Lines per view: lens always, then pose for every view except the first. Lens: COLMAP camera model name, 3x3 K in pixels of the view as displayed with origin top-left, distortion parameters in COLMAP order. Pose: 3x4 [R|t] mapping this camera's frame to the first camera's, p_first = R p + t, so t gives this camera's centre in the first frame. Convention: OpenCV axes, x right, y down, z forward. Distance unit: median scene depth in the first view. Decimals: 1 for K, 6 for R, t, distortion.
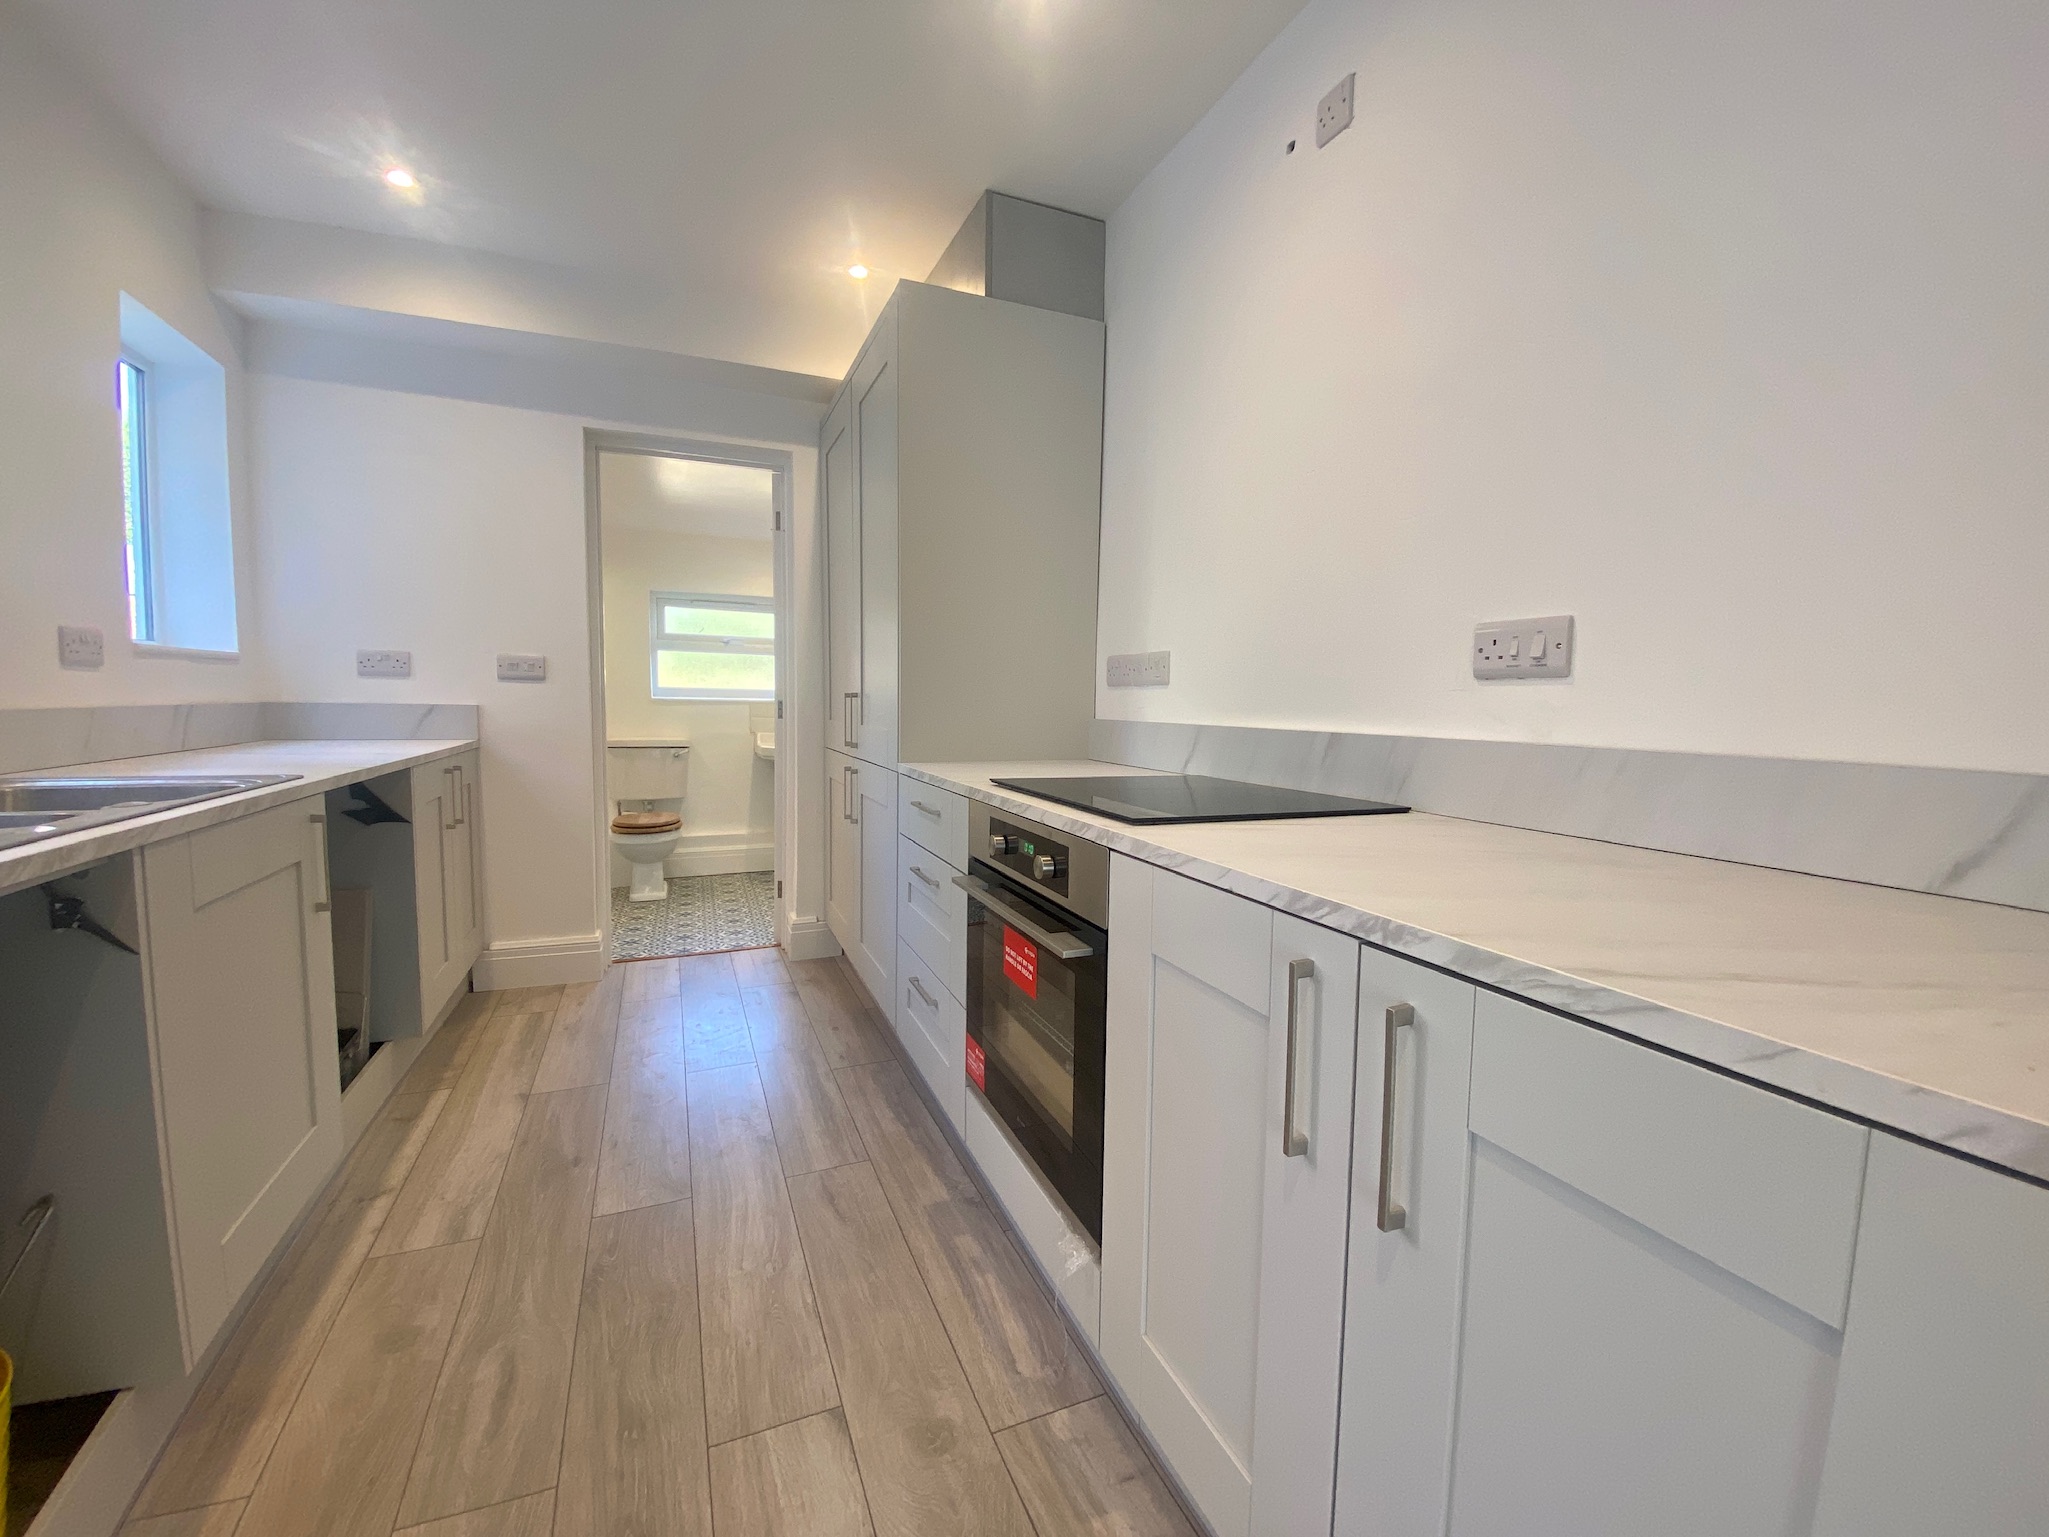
lens RADIAL K [[836.8, 0, 1002.7], [0, 836.8, 763.8], [0, 0, 1]] dist [0.000790, -0.006533]
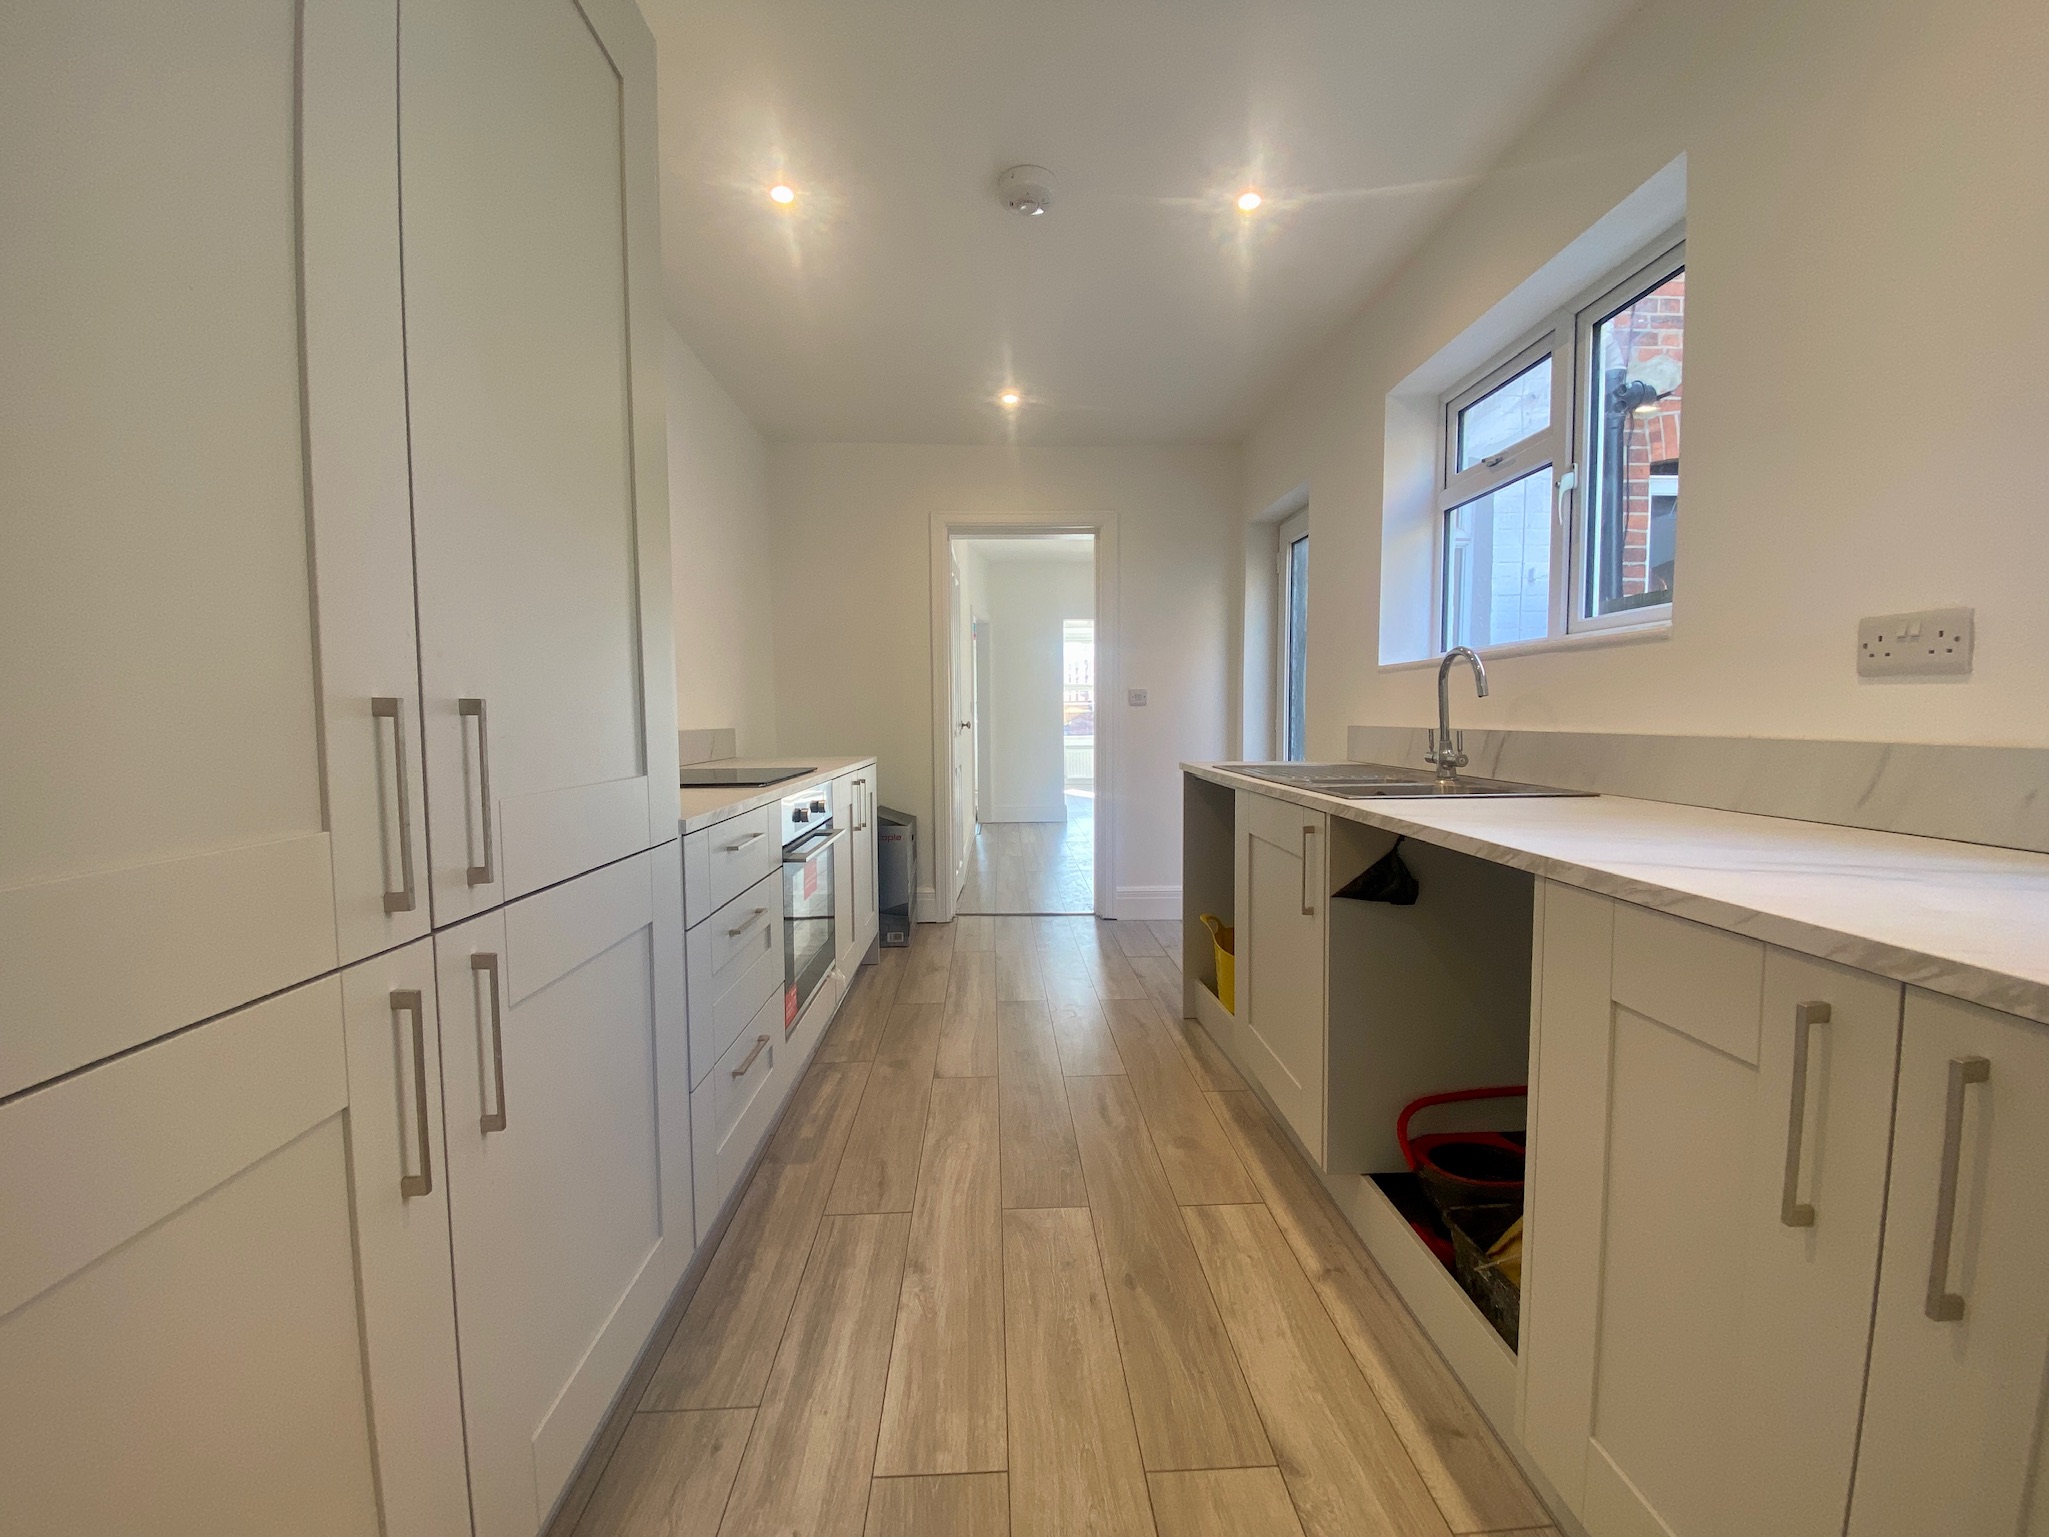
lens RADIAL K [[836.8, 0, 1028.0], [0, 836.8, 762.0], [0, 0, 1]] dist [0.000790, -0.006533]
pose [[-0.943715, -0.025315, 0.329790, -0.728889], [0.023497, 0.989417, 0.143187, -0.170107], [-0.329924, 0.142877, -0.933133, 1.874636]]
